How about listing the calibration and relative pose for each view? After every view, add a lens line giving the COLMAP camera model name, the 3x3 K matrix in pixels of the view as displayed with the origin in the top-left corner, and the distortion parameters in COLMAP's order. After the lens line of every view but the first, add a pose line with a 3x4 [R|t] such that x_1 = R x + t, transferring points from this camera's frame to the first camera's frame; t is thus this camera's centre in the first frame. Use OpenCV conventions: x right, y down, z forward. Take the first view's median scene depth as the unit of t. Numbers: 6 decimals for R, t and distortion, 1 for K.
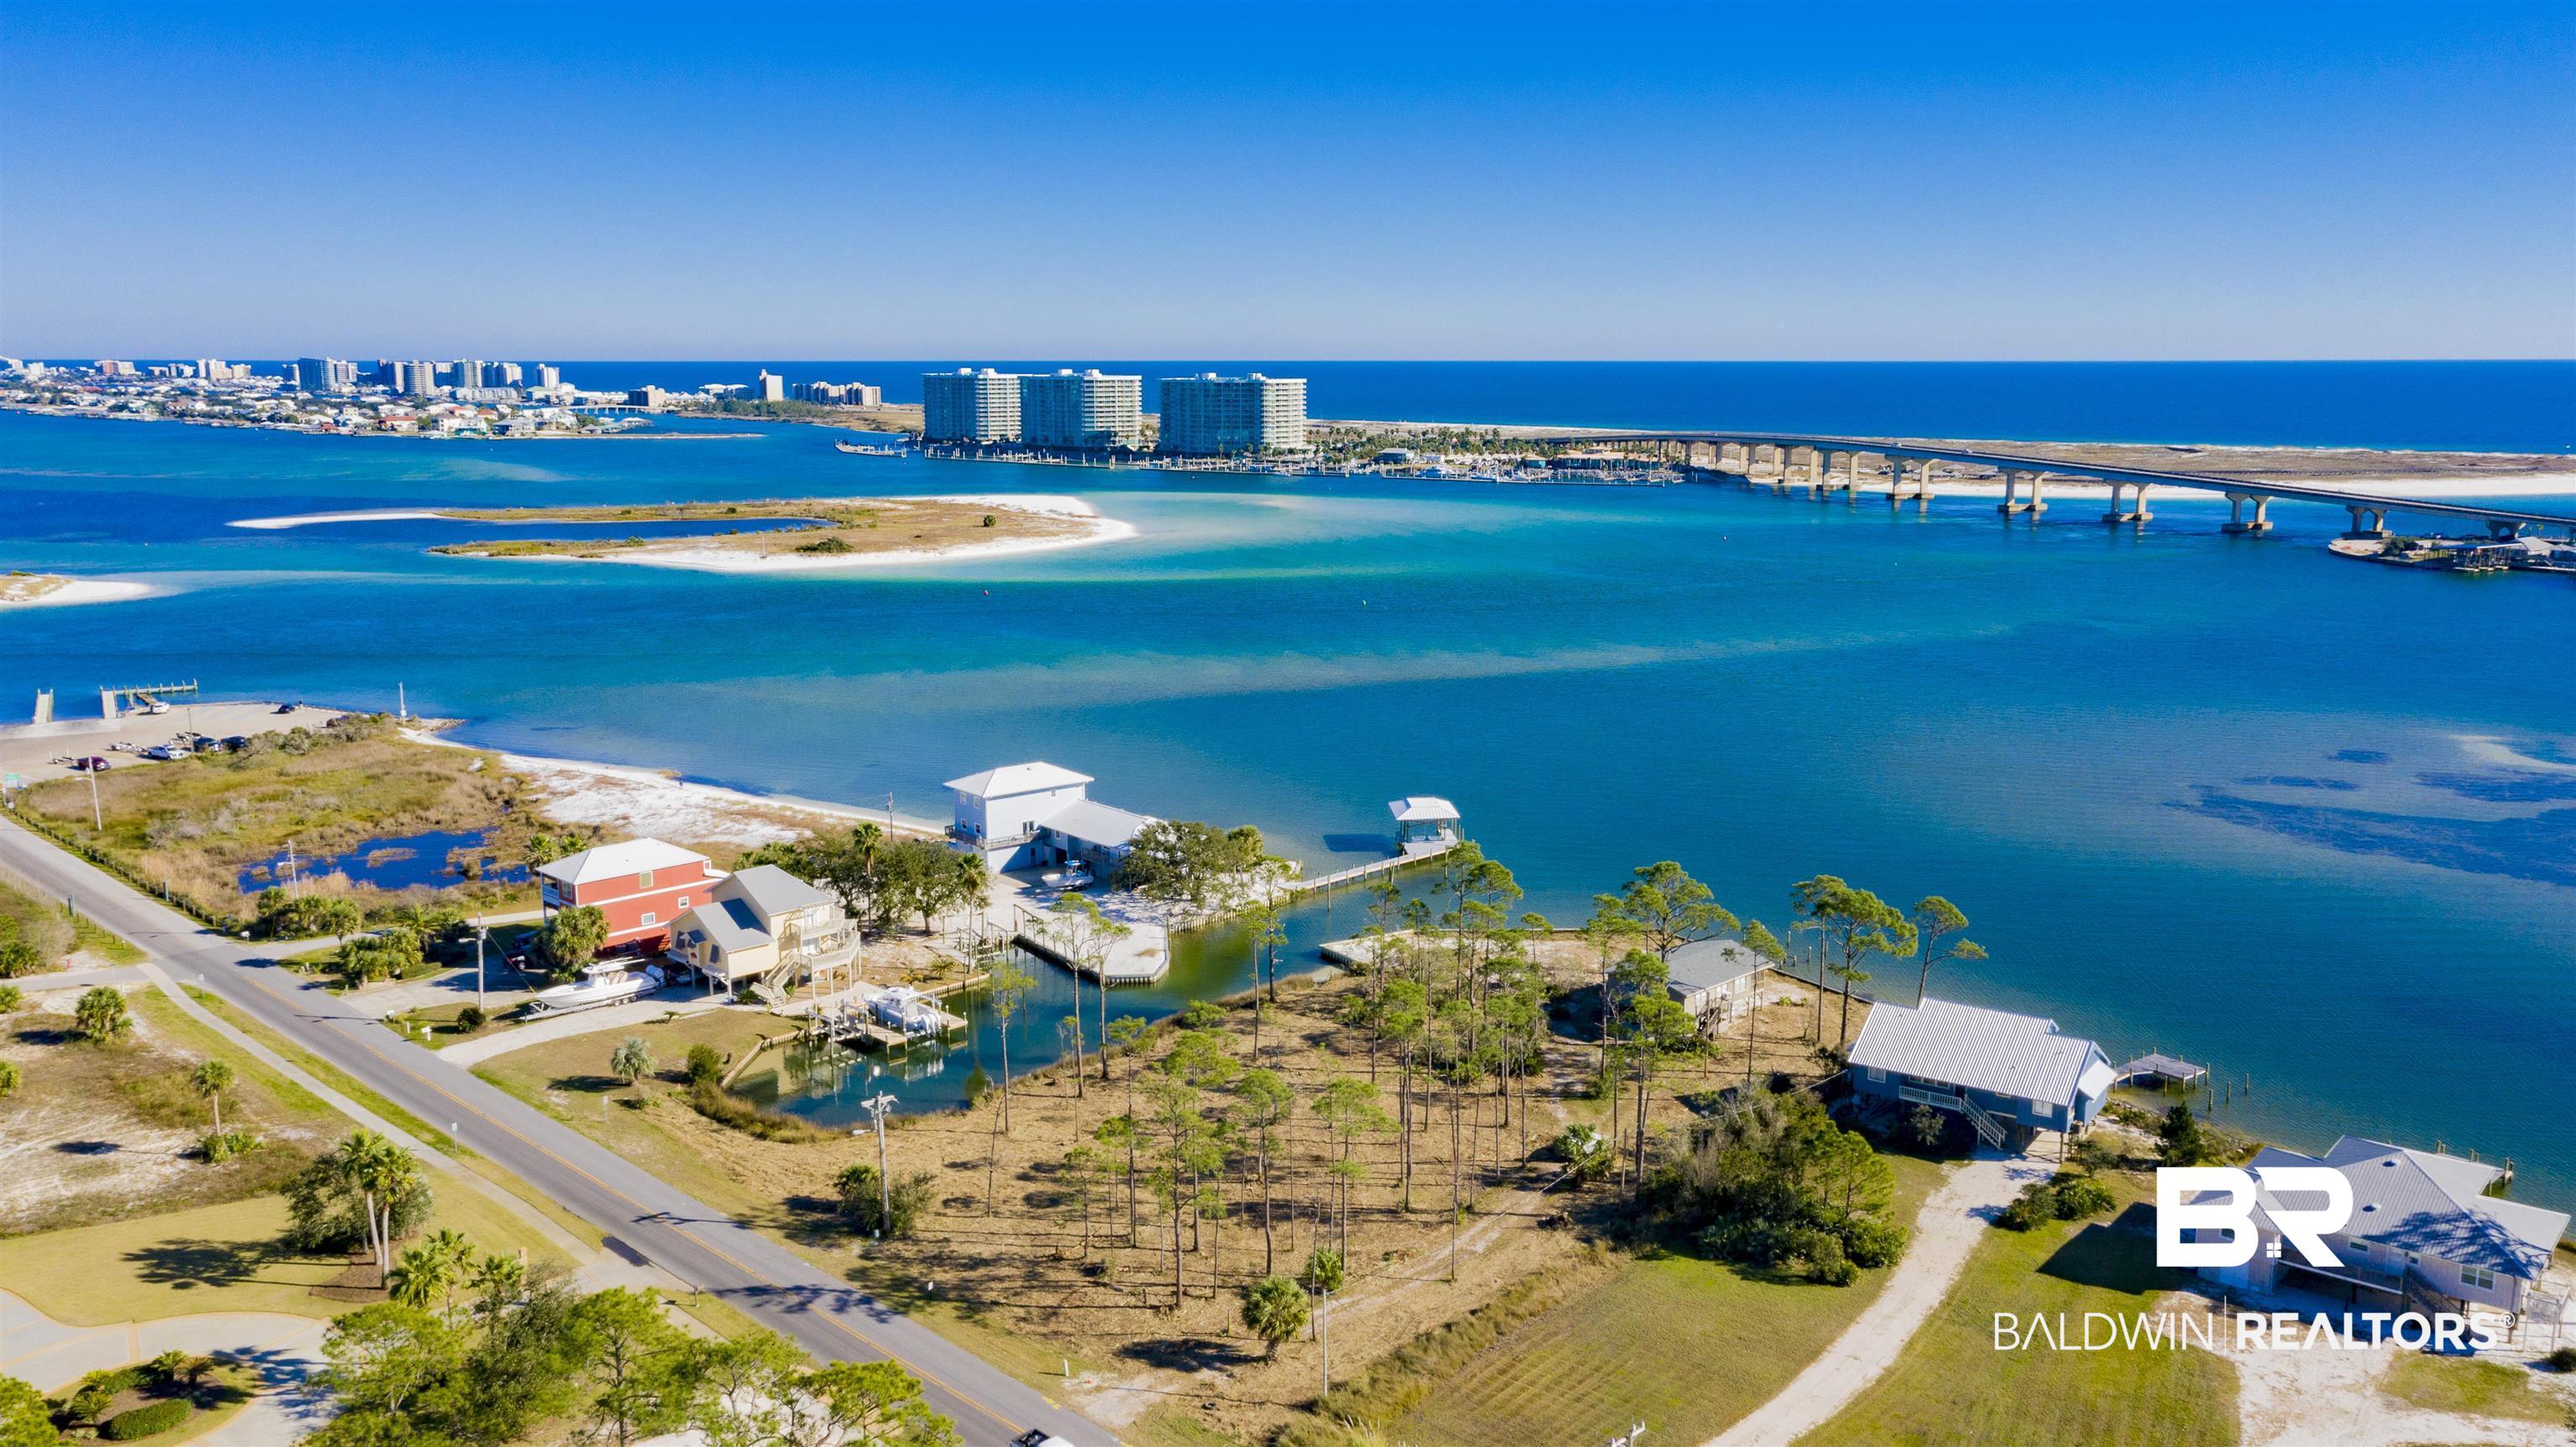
lens RADIAL K [[2055.6, 0, 1295.2], [0, 2055.6, 727.5], [0, 0, 1]] dist [-0.007647, 0.072142]
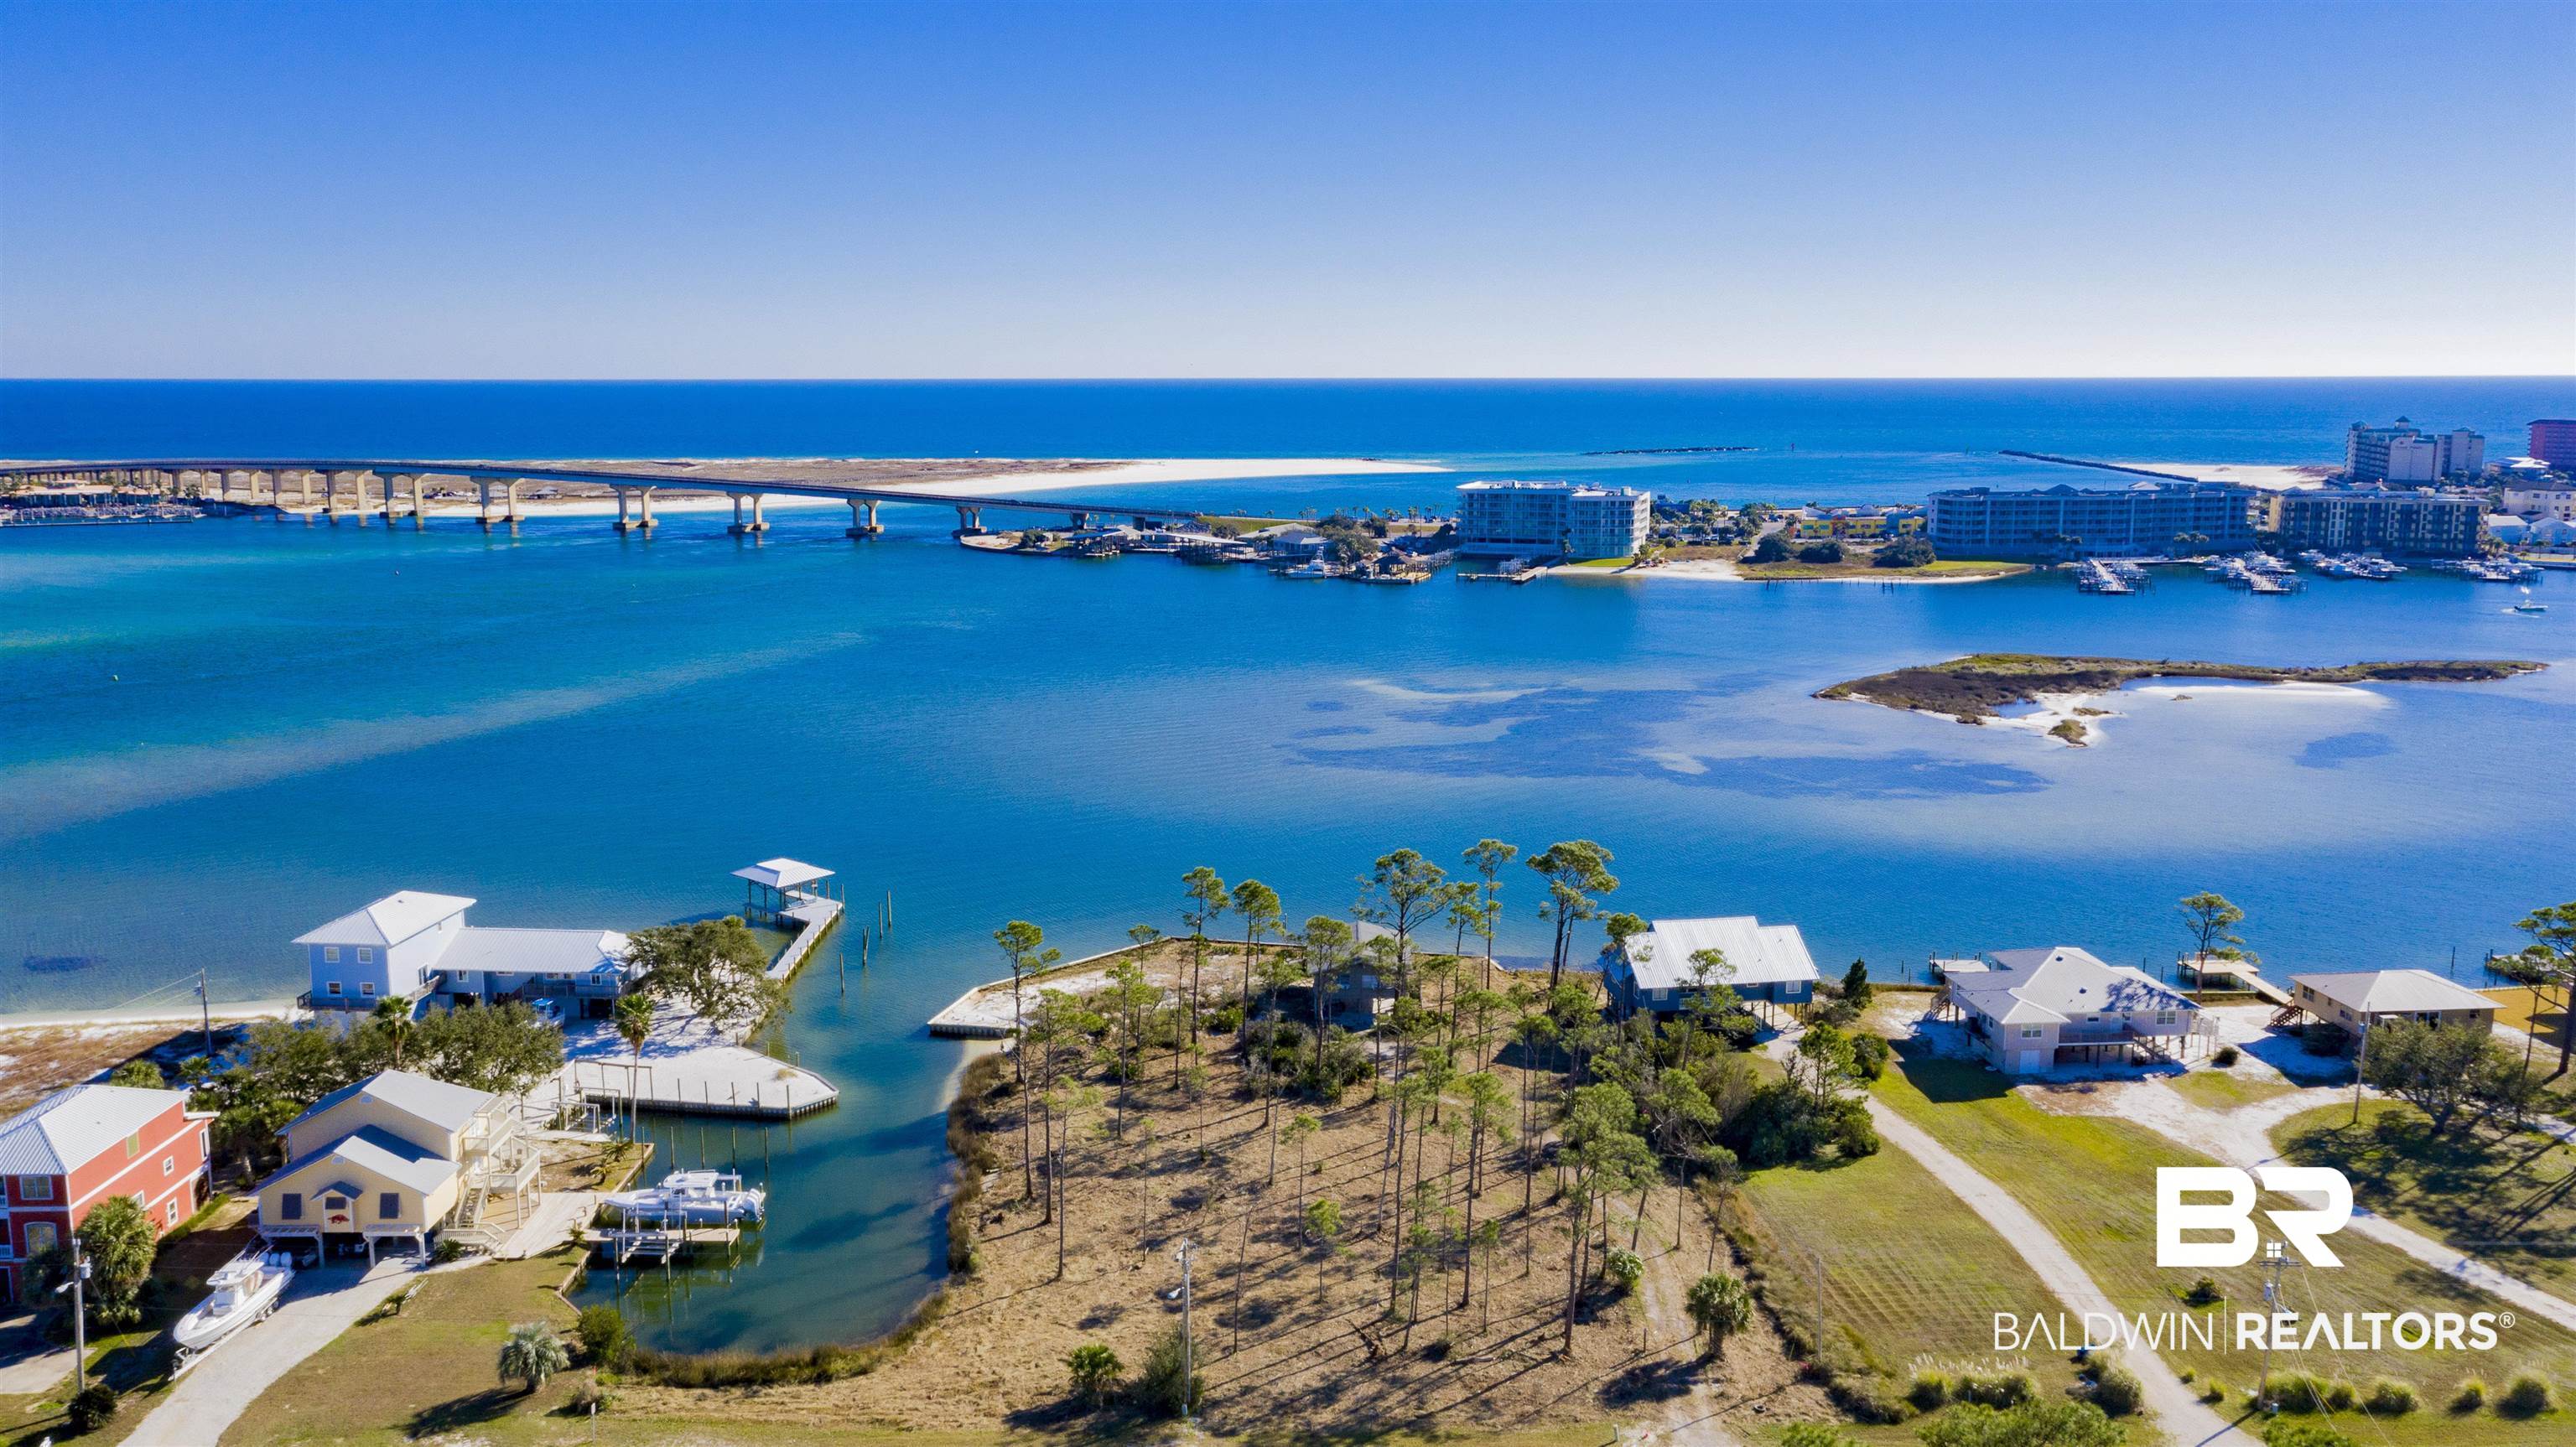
lens RADIAL K [[2094.5, 0, 1288.0], [0, 2094.5, 723.5], [0, 0, 1]] dist [-0.004346, 0.075413]
pose [[0.708589, -0.119281, 0.695467, -0.371055], [0.128796, 0.990915, 0.038728, -0.028603], [-0.693768, 0.062131, 0.717514, 0.175105]]
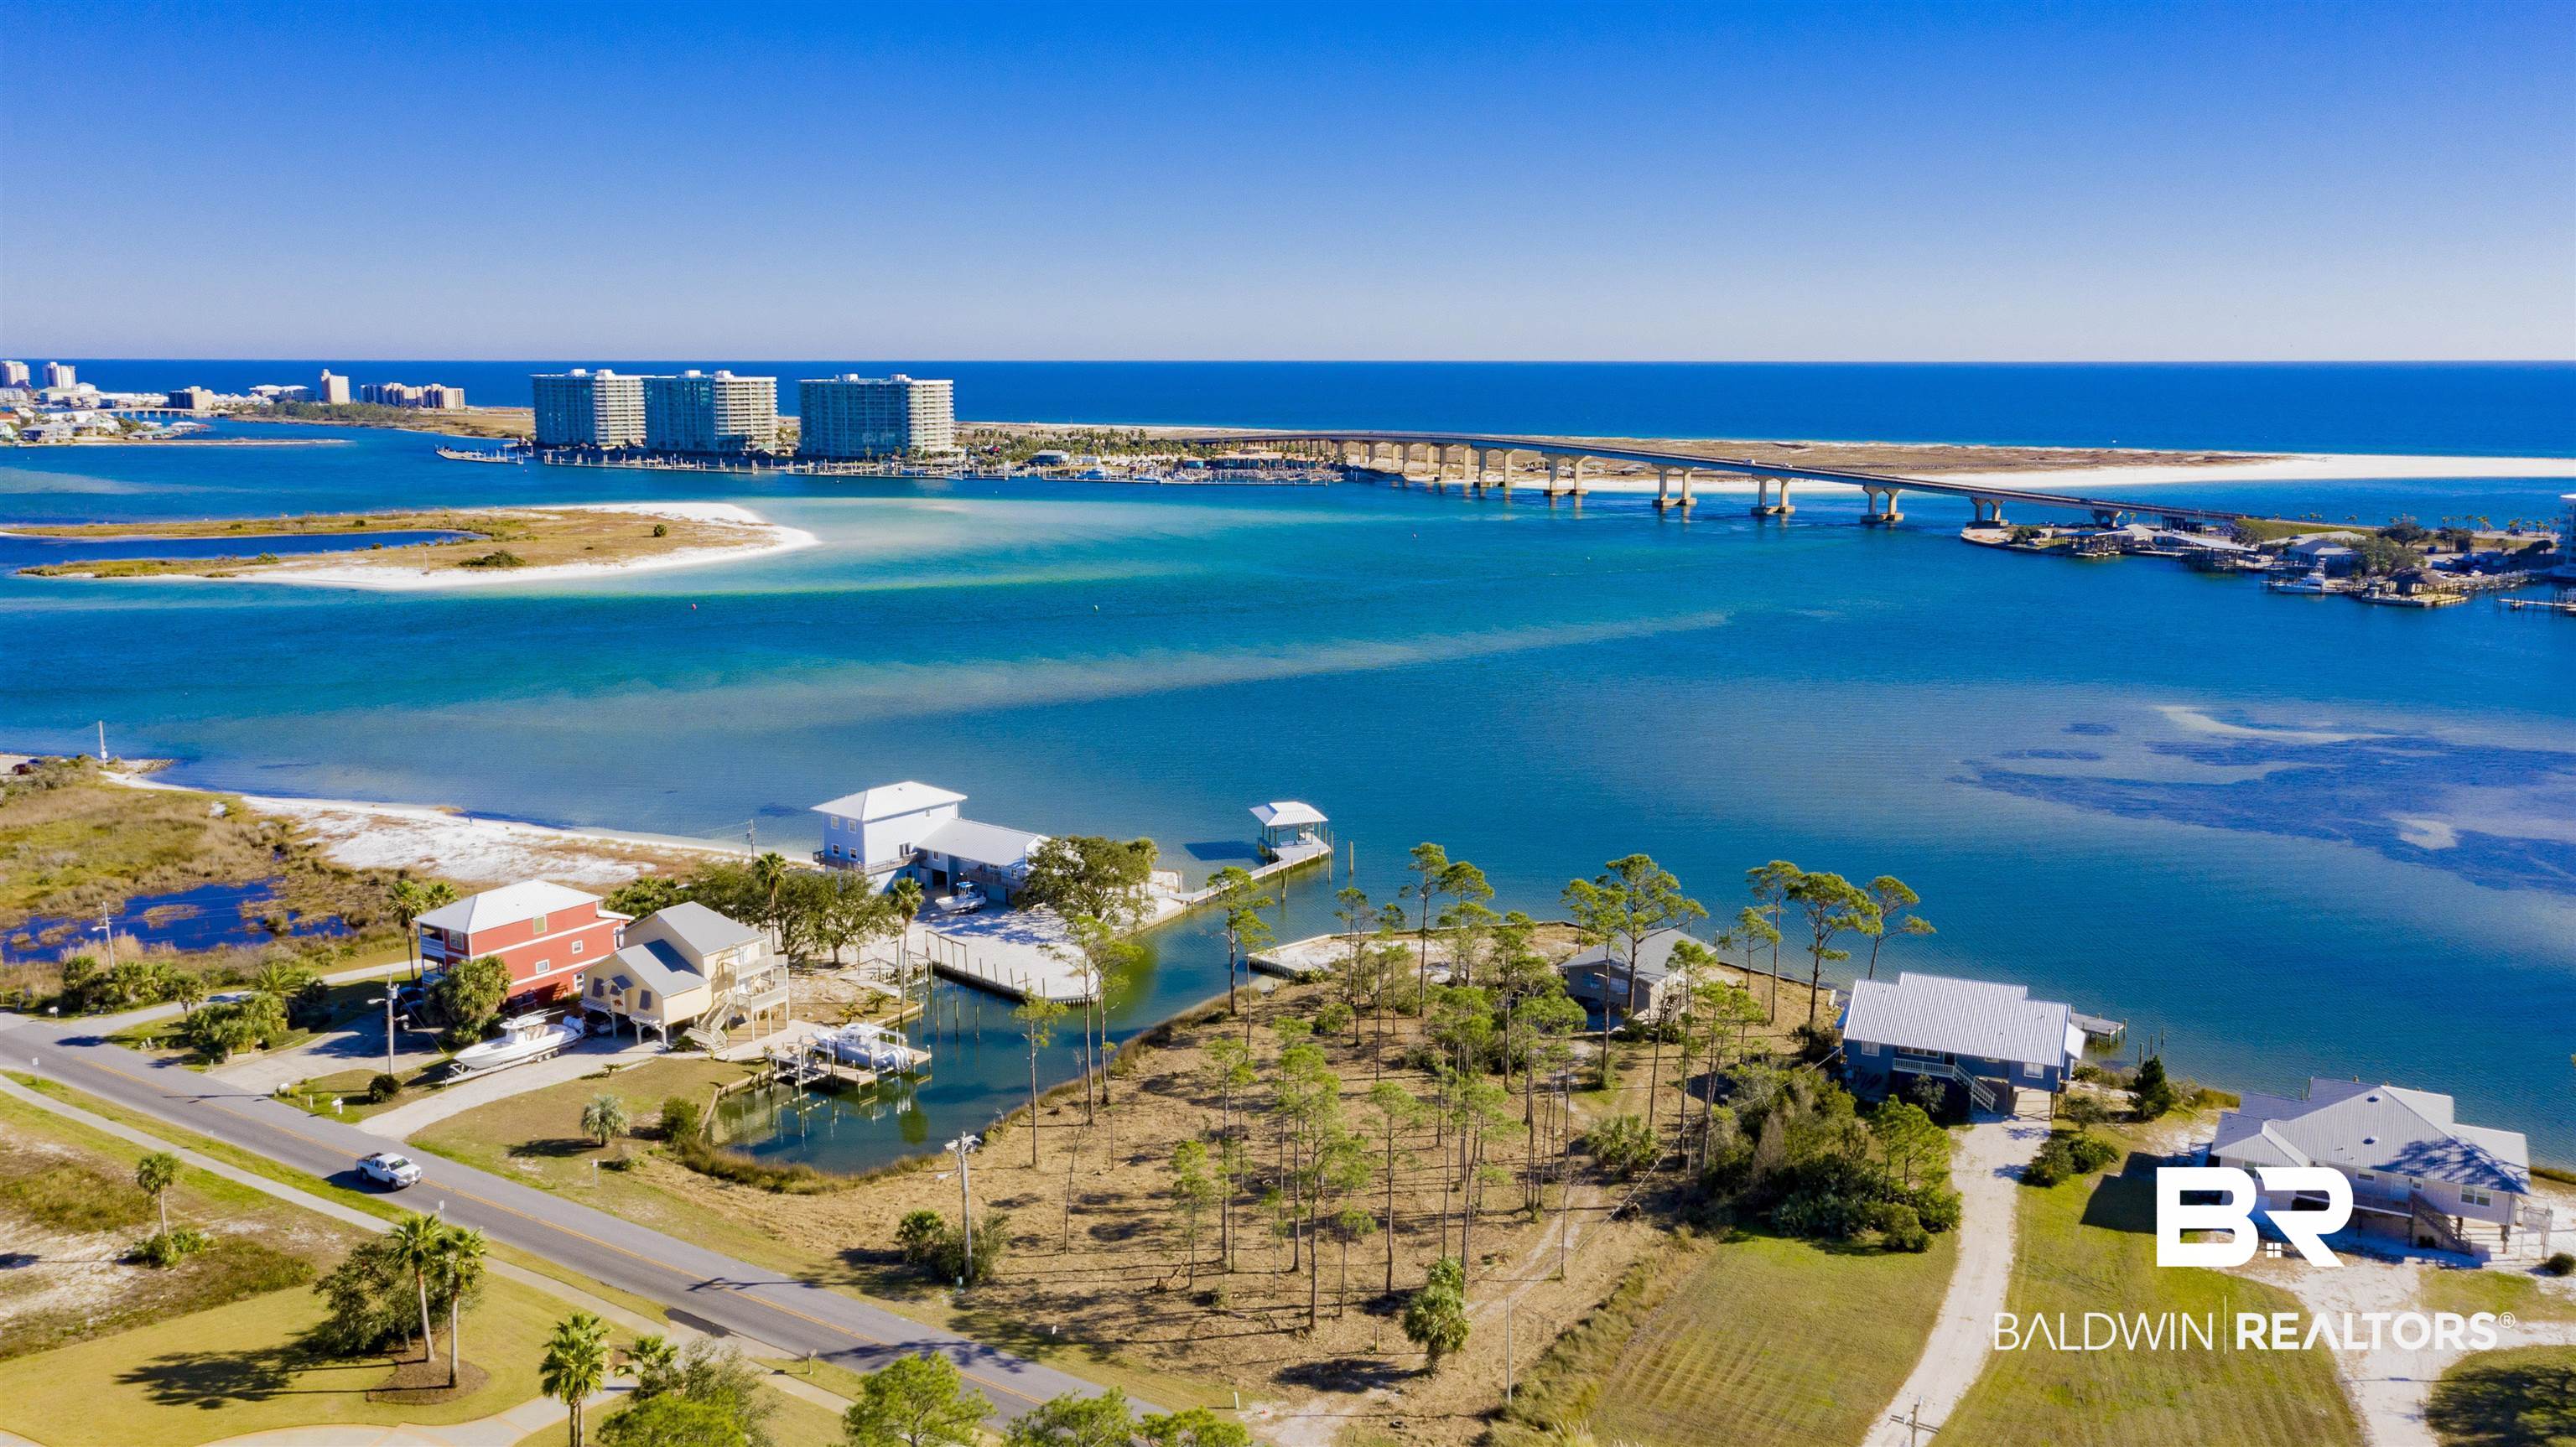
lens RADIAL K [[2073.6, 0, 1290.8], [0, 2073.6, 721.8], [0, 0, 1]] dist [-0.009942, 0.077409]
pose [[0.980930, -0.033313, 0.191484, -0.116033], [0.034096, 0.999418, -0.000796, -0.003638], [-0.191346, 0.007310, 0.981495, 0.012451]]
